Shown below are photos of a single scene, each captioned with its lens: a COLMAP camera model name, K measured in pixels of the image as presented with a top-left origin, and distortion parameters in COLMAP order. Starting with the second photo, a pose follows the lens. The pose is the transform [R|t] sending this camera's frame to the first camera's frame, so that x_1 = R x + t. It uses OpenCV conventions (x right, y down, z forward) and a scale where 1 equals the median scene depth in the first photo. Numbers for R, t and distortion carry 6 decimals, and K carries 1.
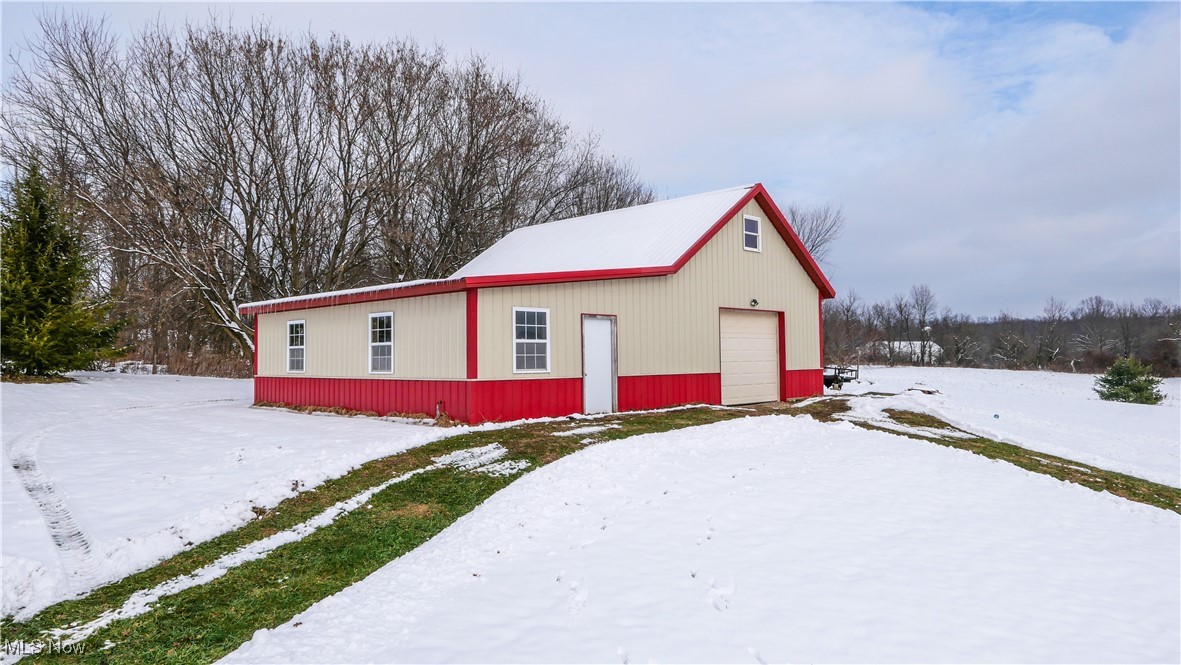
lens RADIAL K [[834.7, 0, 603.2], [0, 834.7, 308.1], [0, 0, 1]] dist [-0.005625, -0.001773]
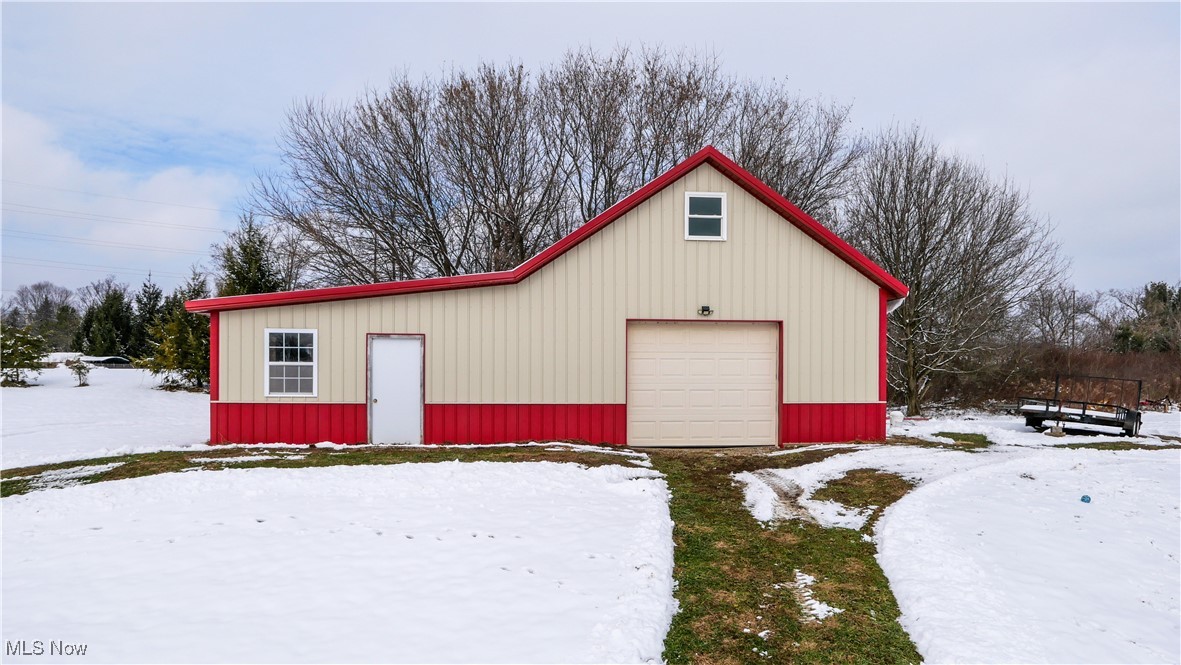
lens RADIAL K [[834.7, 0, 591.6], [0, 834.7, 373.2], [0, 0, 1]] dist [-0.005625, -0.001773]
pose [[0.747294, 0.016898, -0.664278, 0.642498], [0.027183, 0.998062, 0.055970, 0.004913], [0.663937, -0.059883, 0.745387, 0.408785]]
